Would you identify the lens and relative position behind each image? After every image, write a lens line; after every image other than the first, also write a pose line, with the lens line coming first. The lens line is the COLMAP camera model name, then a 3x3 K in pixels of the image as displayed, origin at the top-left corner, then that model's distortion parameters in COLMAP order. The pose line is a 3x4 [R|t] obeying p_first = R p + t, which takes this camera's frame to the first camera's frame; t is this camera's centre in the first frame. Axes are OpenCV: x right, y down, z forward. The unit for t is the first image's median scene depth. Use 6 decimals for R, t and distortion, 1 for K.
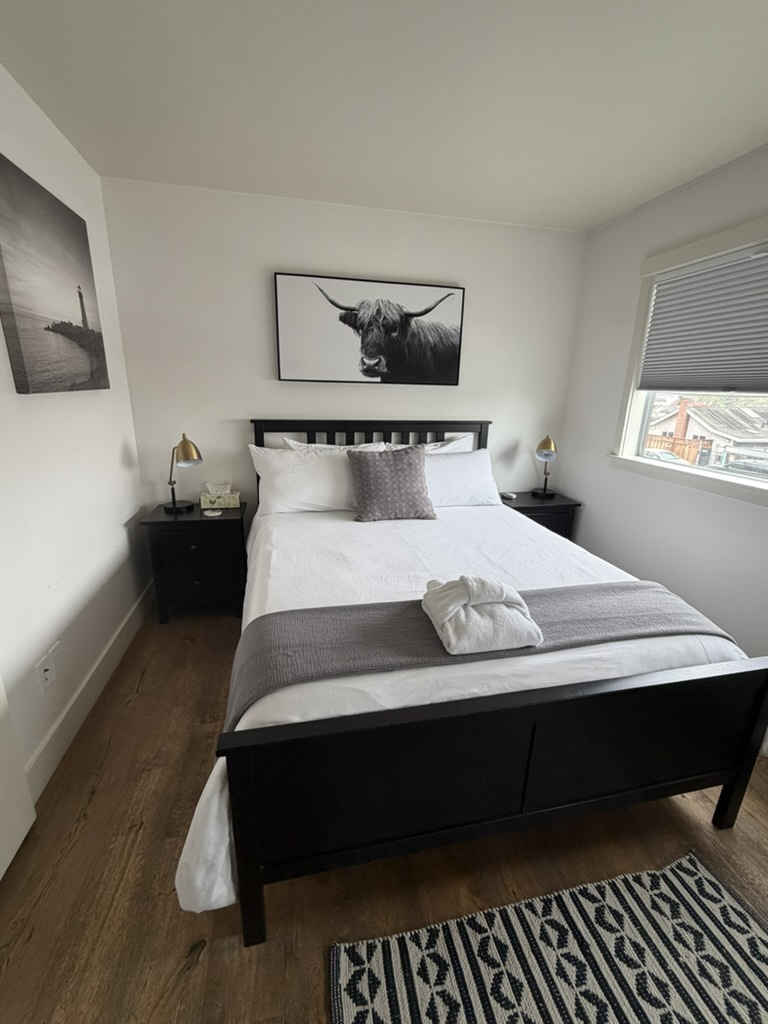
lens RADIAL K [[448.1, 0, 384.0], [0, 448.1, 512.0], [0, 0, 1]] dist [-0.000404, 0.000587]
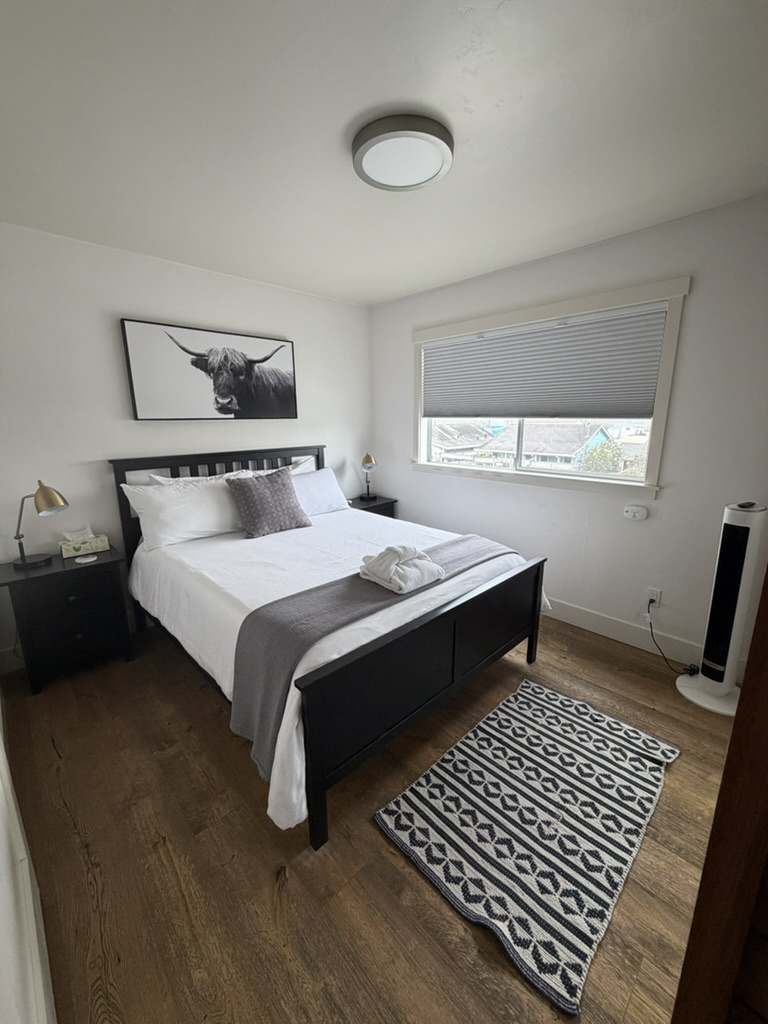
lens RADIAL K [[448.1, 0, 384.0], [0, 448.1, 512.0], [0, 0, 1]] dist [-0.000404, 0.000587]
pose [[0.839672, -0.145185, 0.523328, -0.360074], [0.173702, 0.984783, -0.005498, 0.020223], [-0.514566, 0.095519, 0.852114, -0.163882]]
